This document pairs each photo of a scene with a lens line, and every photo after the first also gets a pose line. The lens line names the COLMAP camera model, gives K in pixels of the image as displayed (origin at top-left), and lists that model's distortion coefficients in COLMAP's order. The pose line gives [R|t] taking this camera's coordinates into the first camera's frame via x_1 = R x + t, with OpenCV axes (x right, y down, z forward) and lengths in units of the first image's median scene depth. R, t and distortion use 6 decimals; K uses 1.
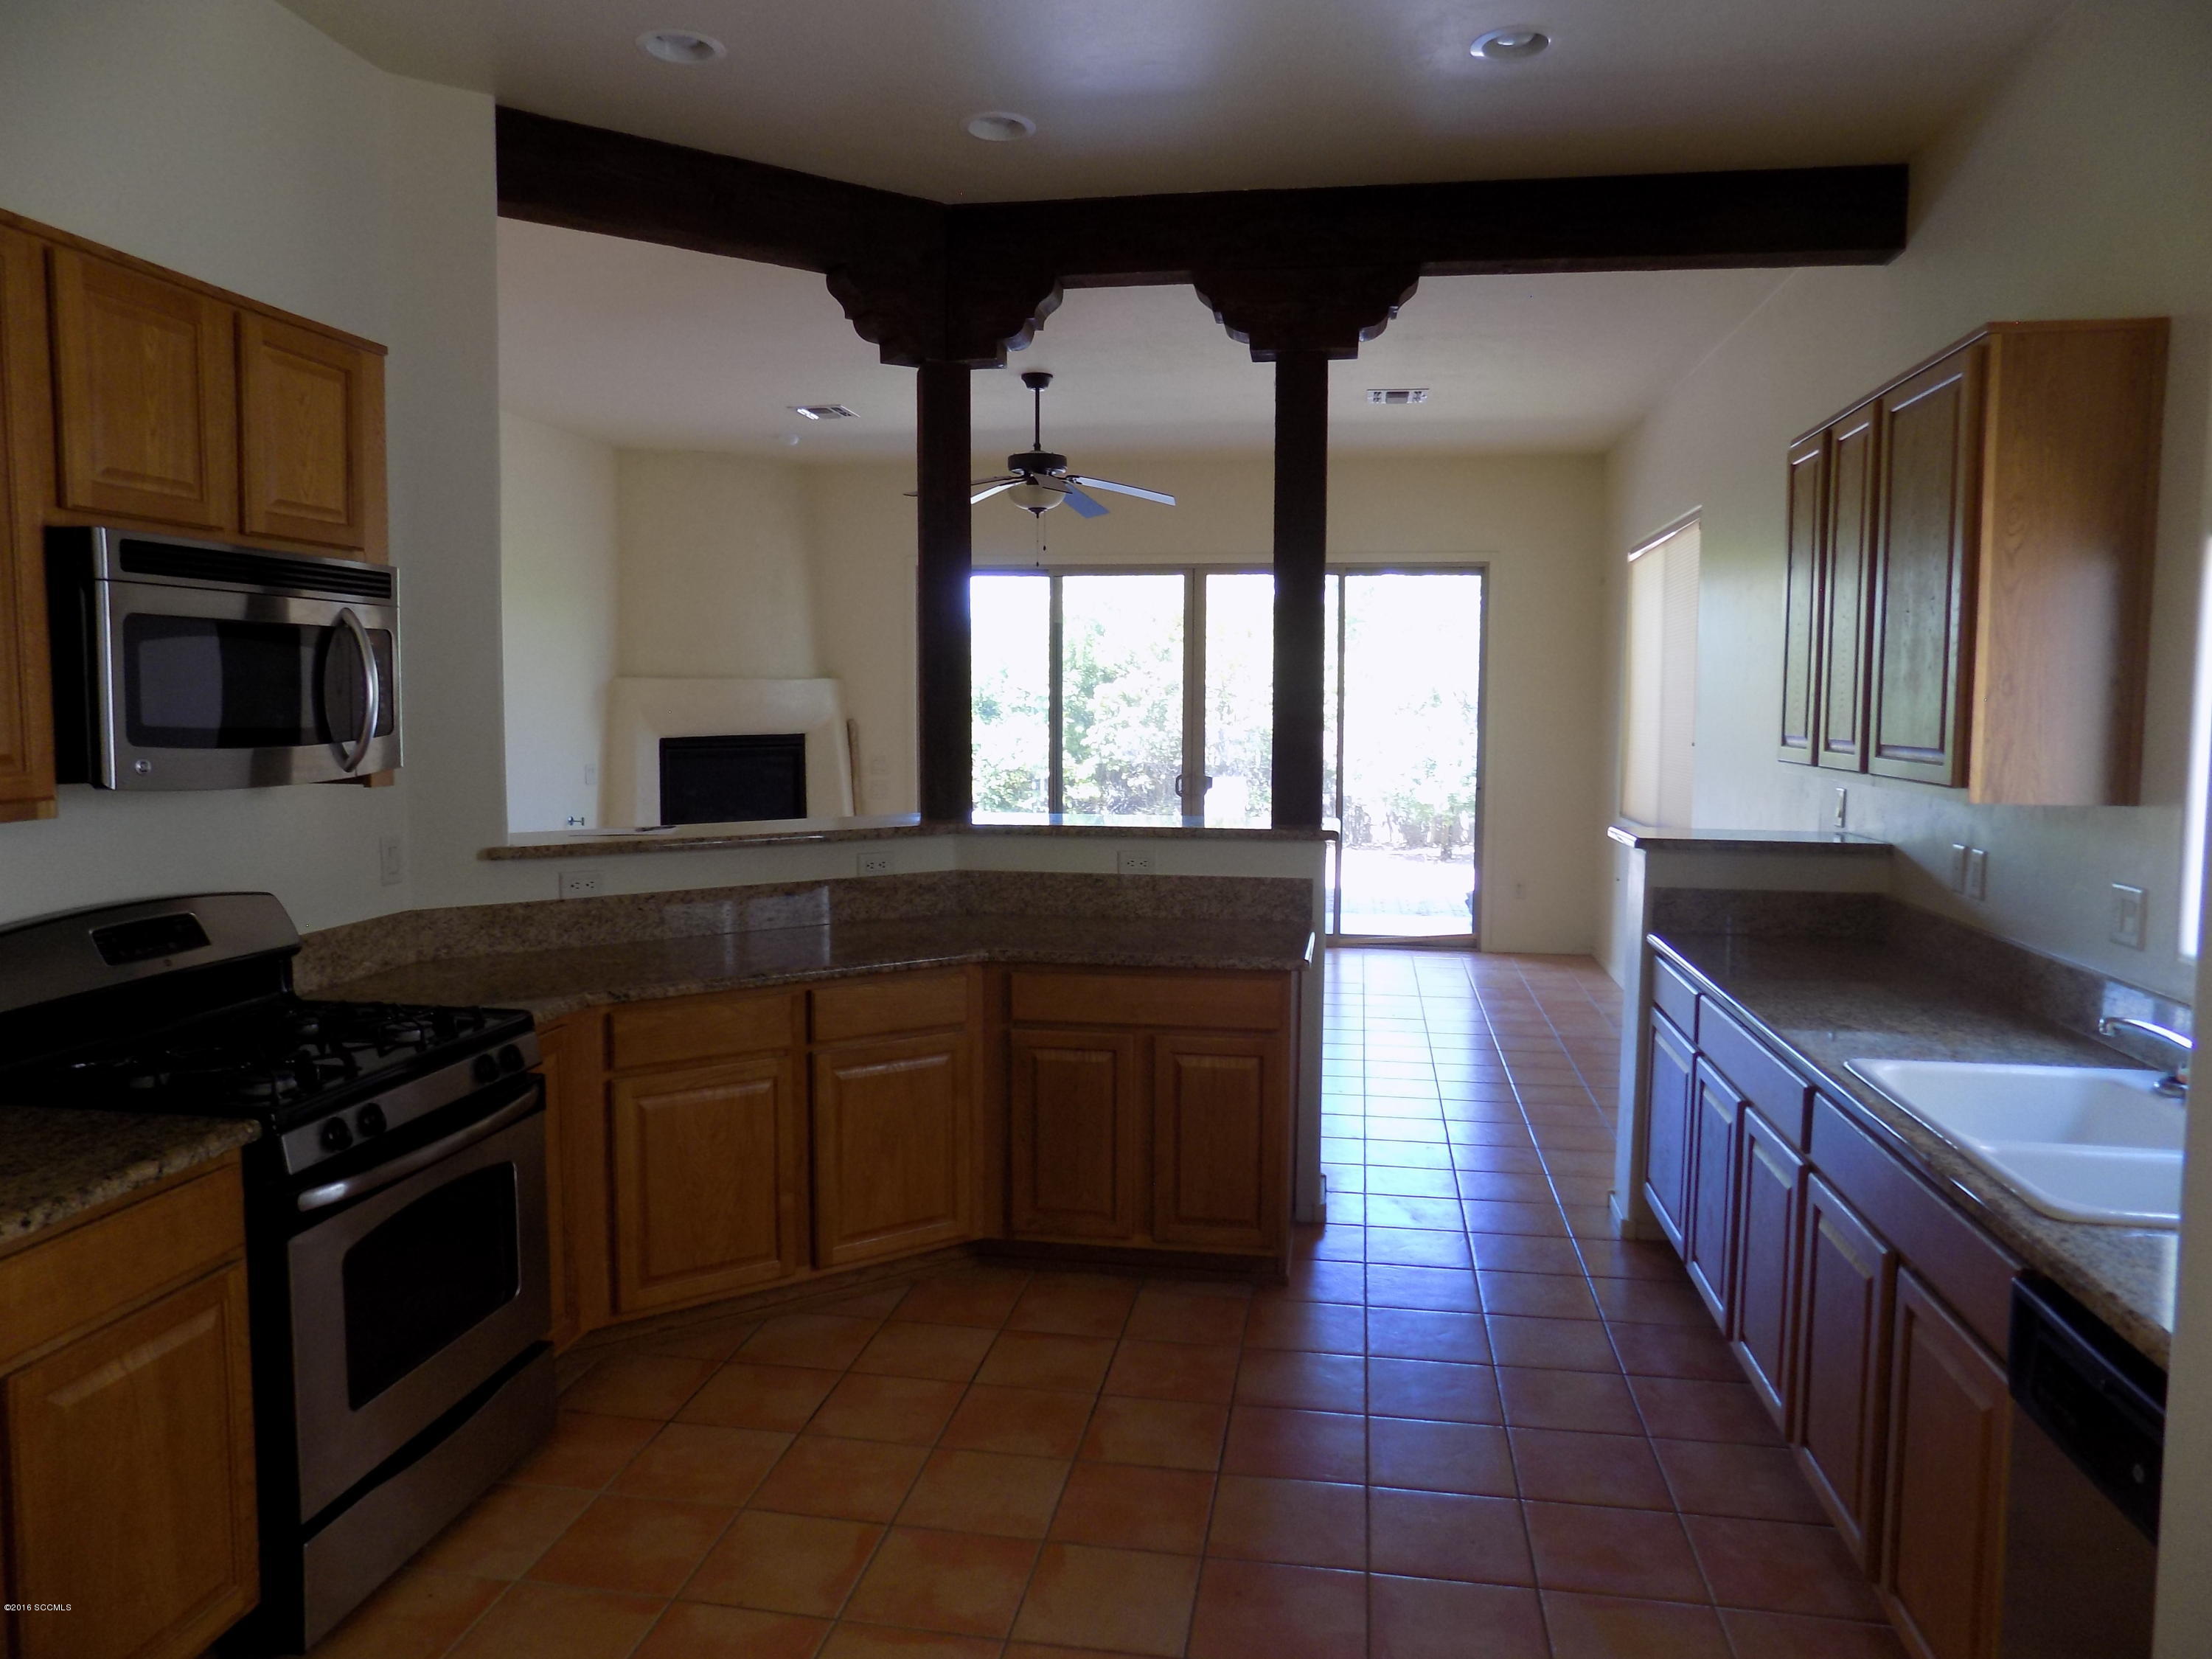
lens RADIAL K [[1464.8, 0, 1142.5], [0, 1464.8, 803.2], [0, 0, 1]] dist [-0.071749, 0.005083]
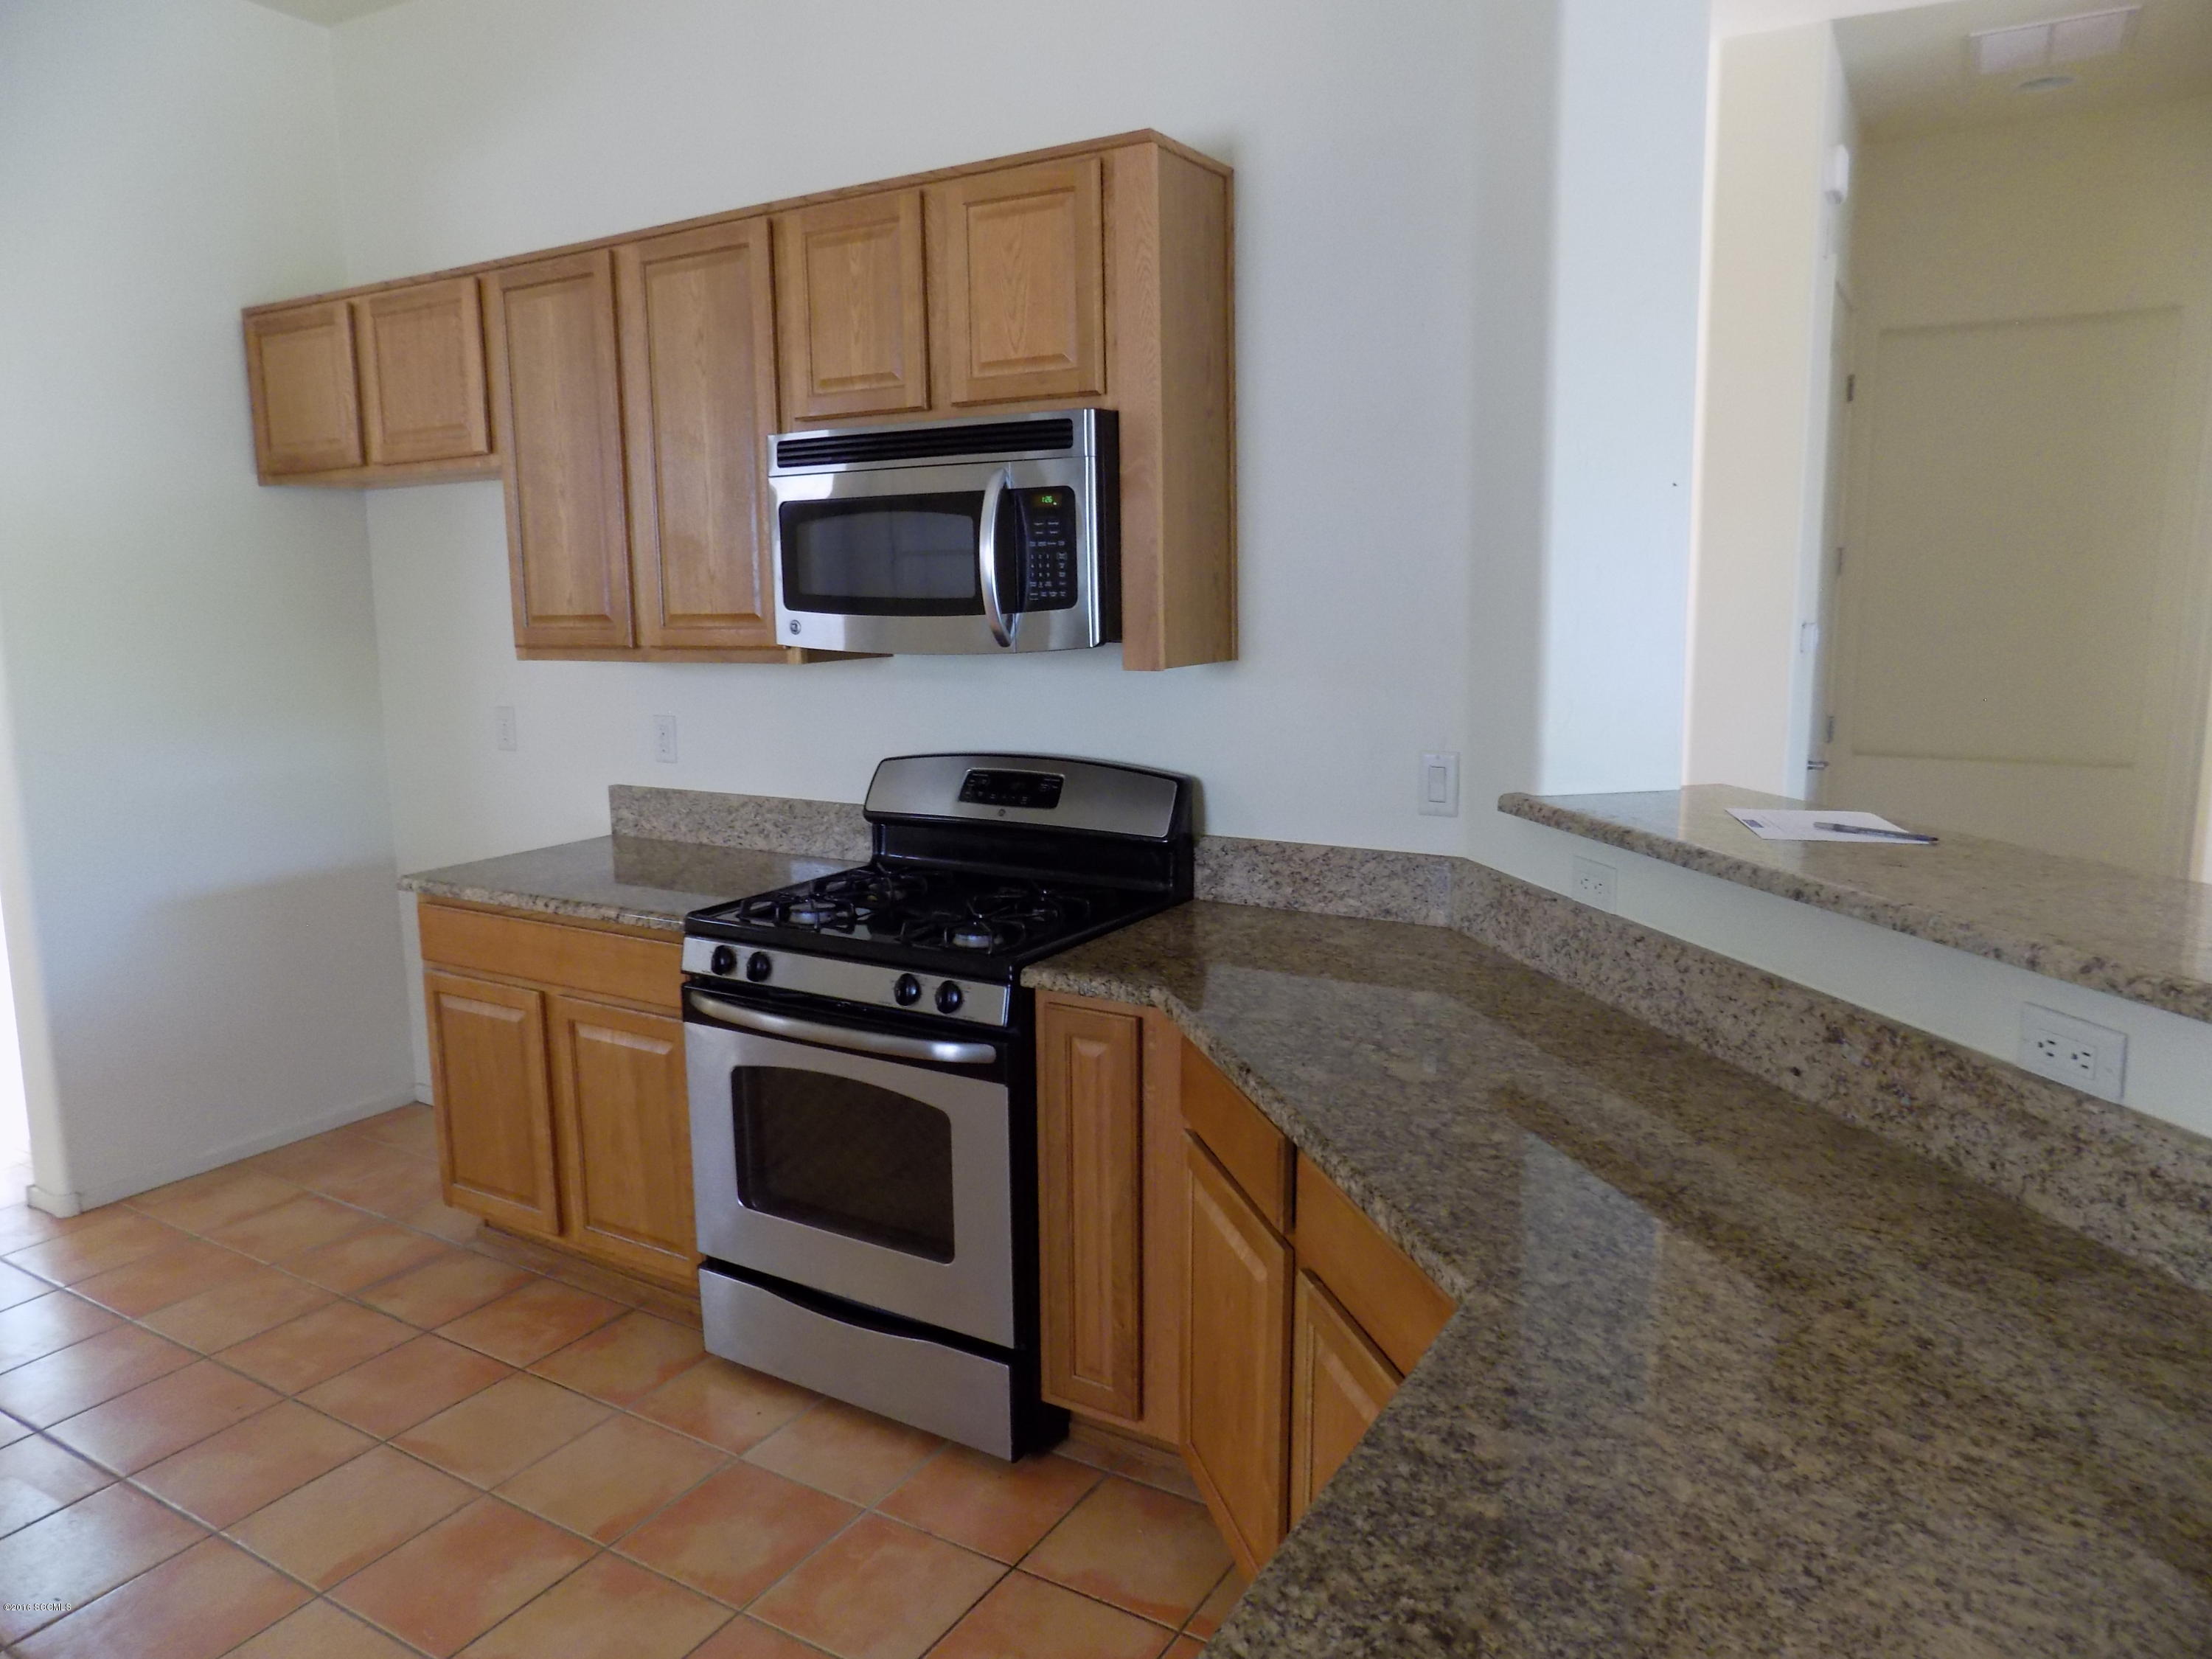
lens RADIAL K [[1464.8, 0, 1142.5], [0, 1464.8, 803.2], [0, 0, 1]] dist [-0.071749, 0.005083]
pose [[-0.379323, 0.135613, -0.915272, 0.296464], [-0.057920, 0.983780, 0.169768, -0.090443], [0.923450, 0.117410, -0.365315, 1.467224]]
